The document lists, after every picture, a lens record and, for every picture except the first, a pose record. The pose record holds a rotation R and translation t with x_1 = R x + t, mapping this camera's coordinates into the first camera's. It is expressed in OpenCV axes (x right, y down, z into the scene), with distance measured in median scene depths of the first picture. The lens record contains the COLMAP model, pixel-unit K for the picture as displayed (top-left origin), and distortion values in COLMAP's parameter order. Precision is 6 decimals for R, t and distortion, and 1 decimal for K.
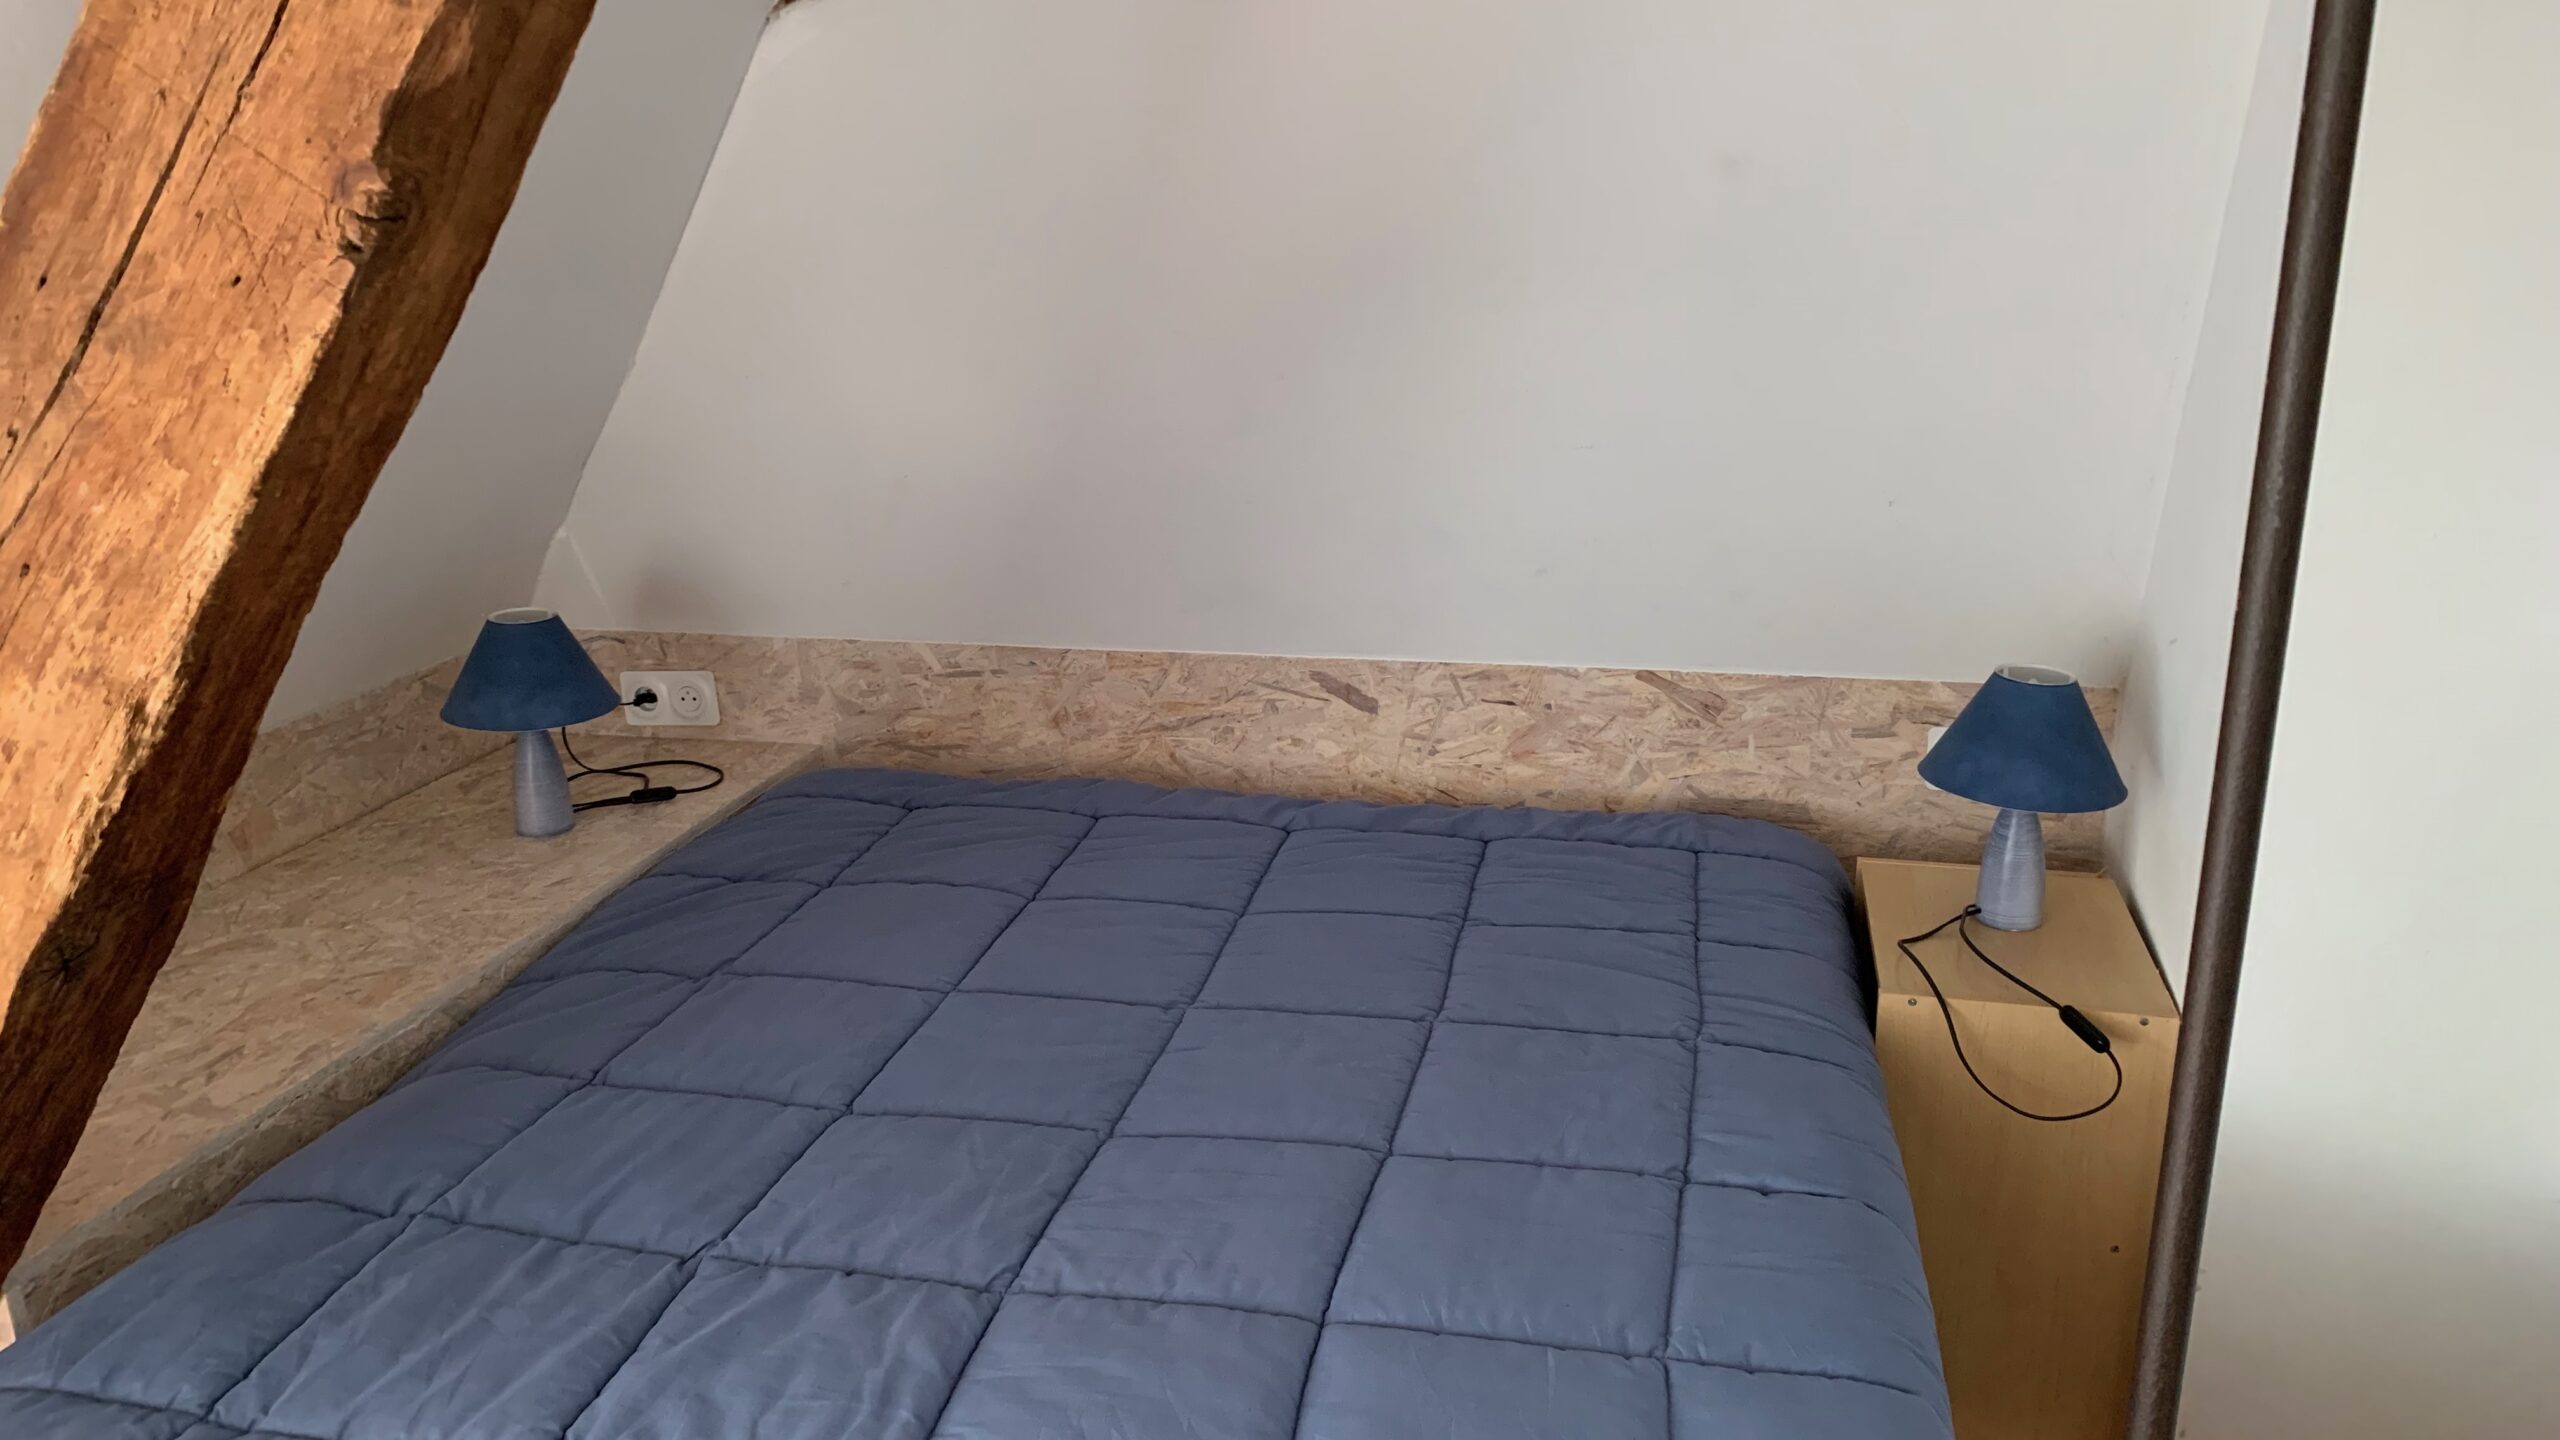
lens RADIAL K [[1934.3, 0, 1253.1], [0, 1934.3, 718.1], [0, 0, 1]] dist [0.077200, -0.074504]
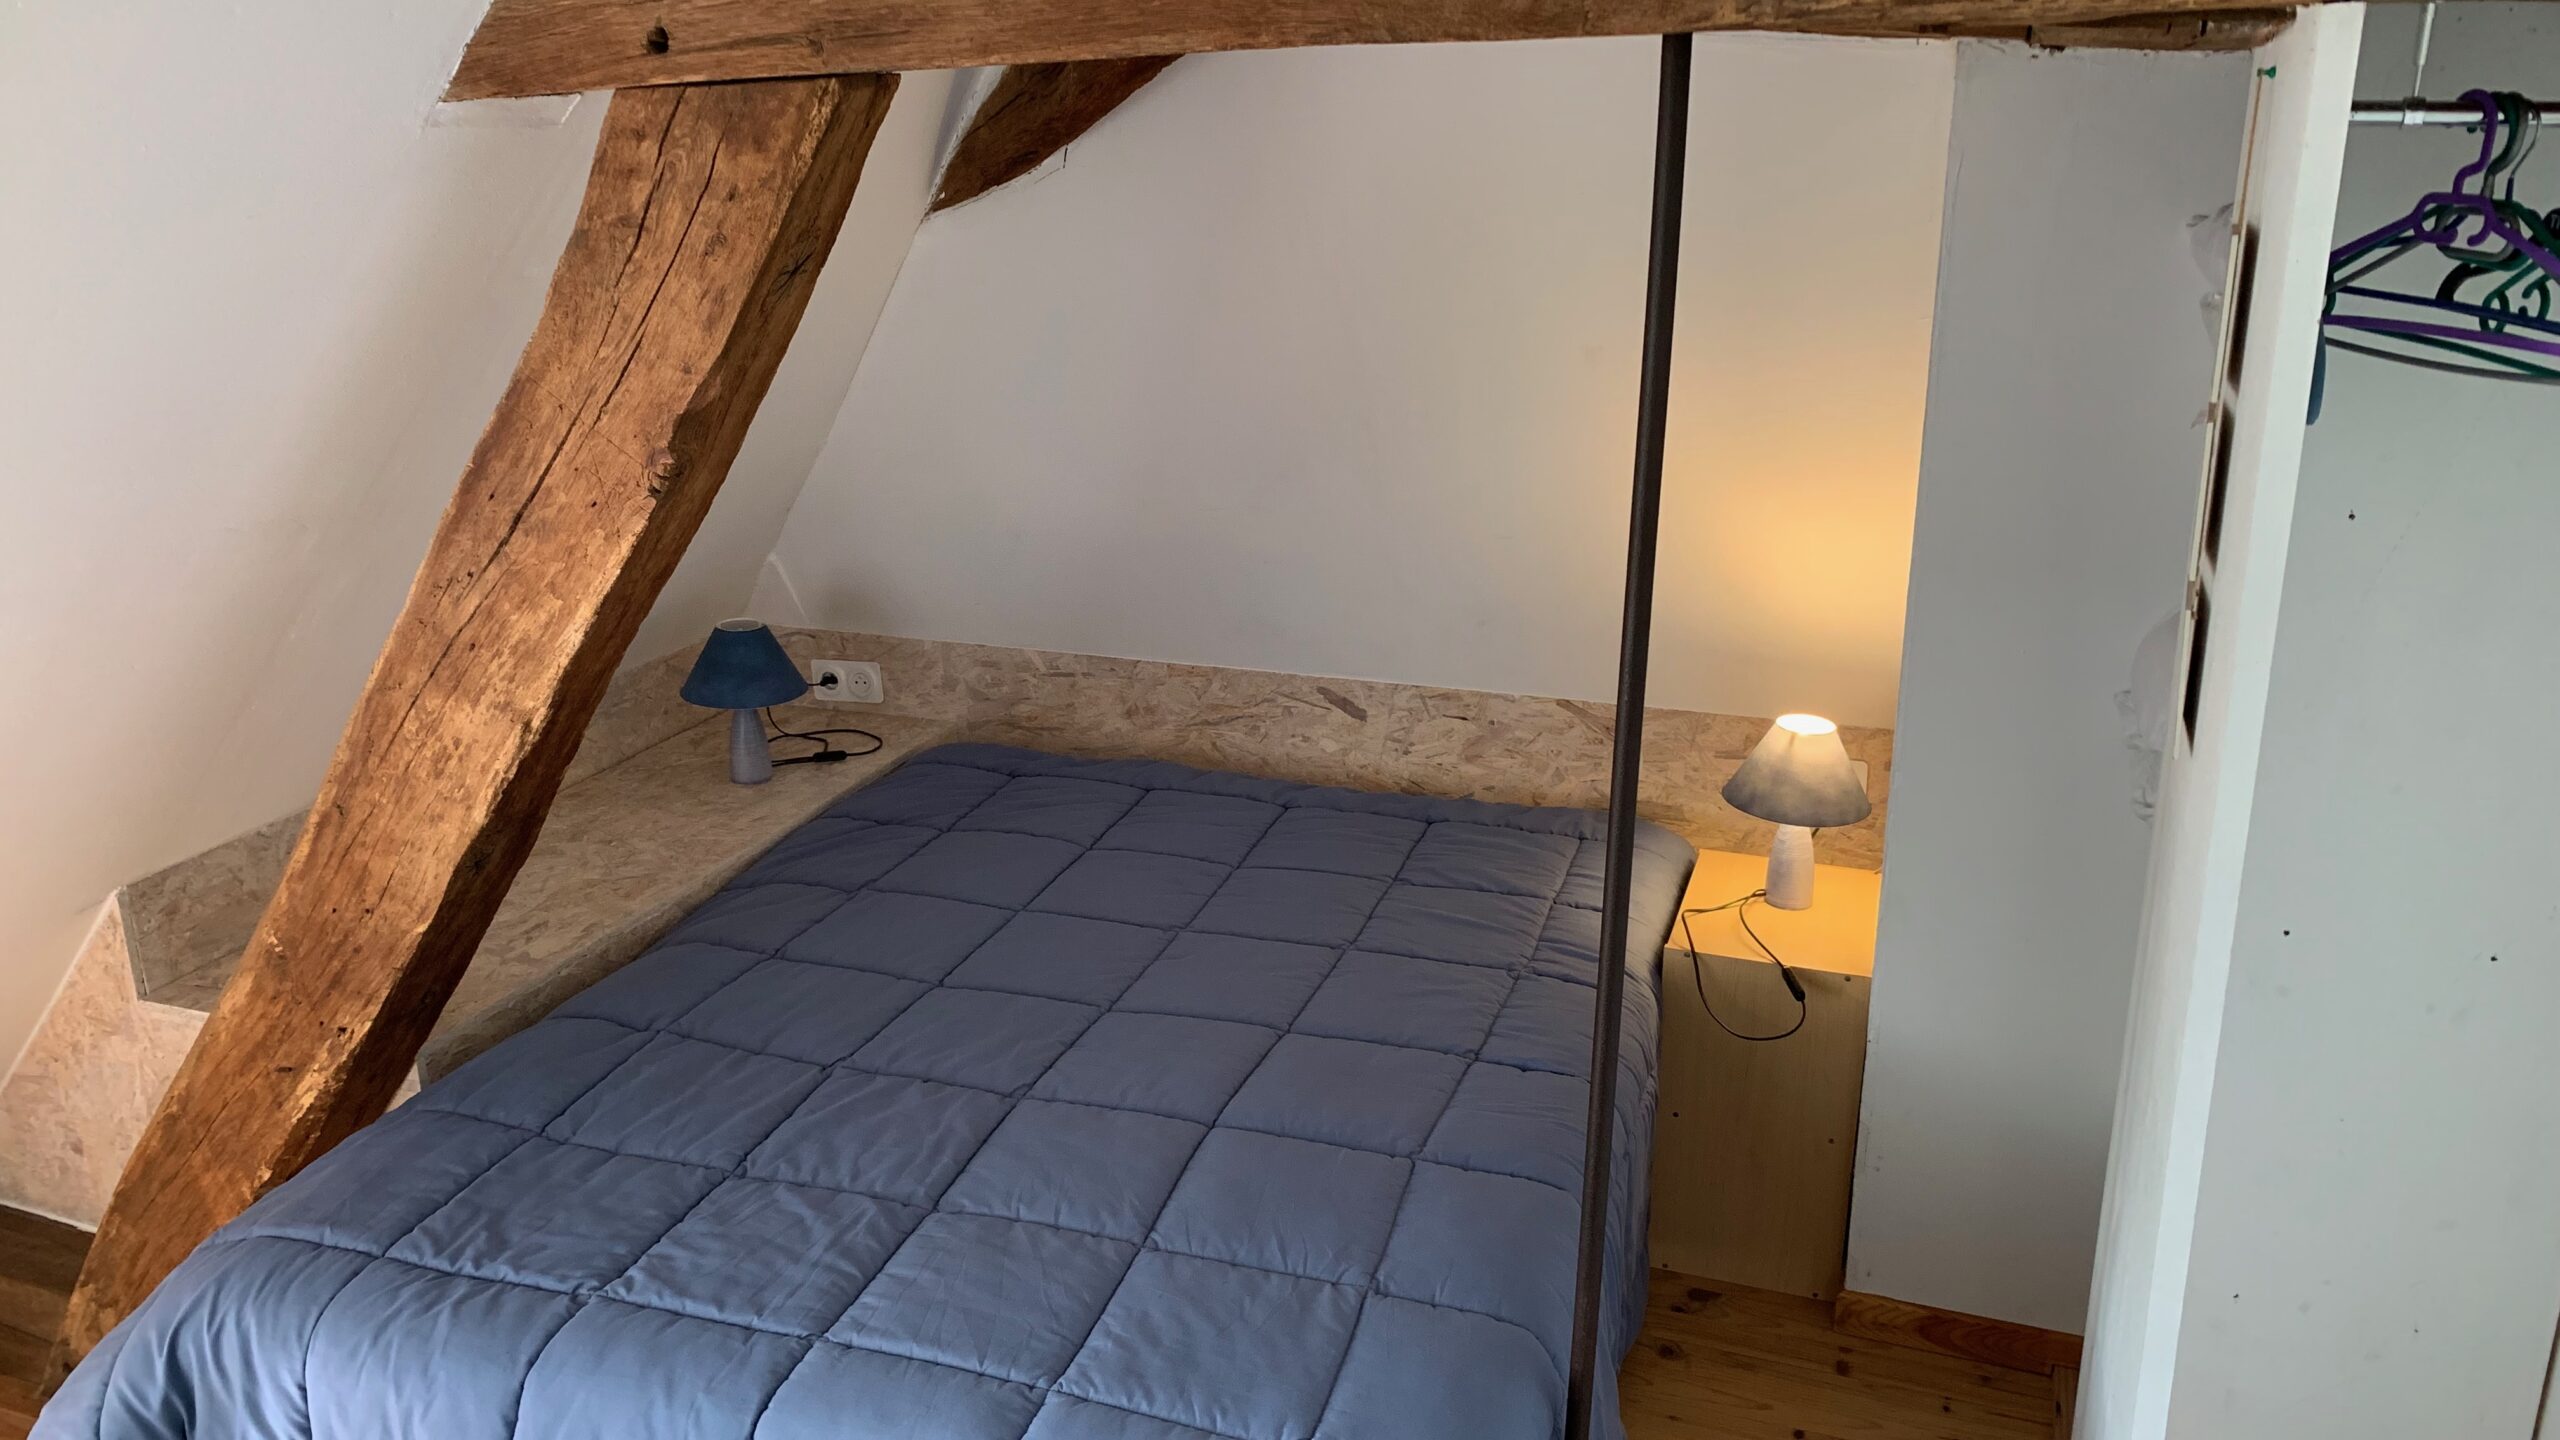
lens RADIAL K [[1907.8, 0, 1280.0], [0, 1907.8, 720.0], [0, 0, 1]] dist [0.061791, -0.088538]
pose [[0.995390, 0.046067, -0.084117, 0.123899], [-0.043600, 0.998570, 0.030935, -0.043796], [0.085422, -0.027125, 0.995976, -0.323187]]
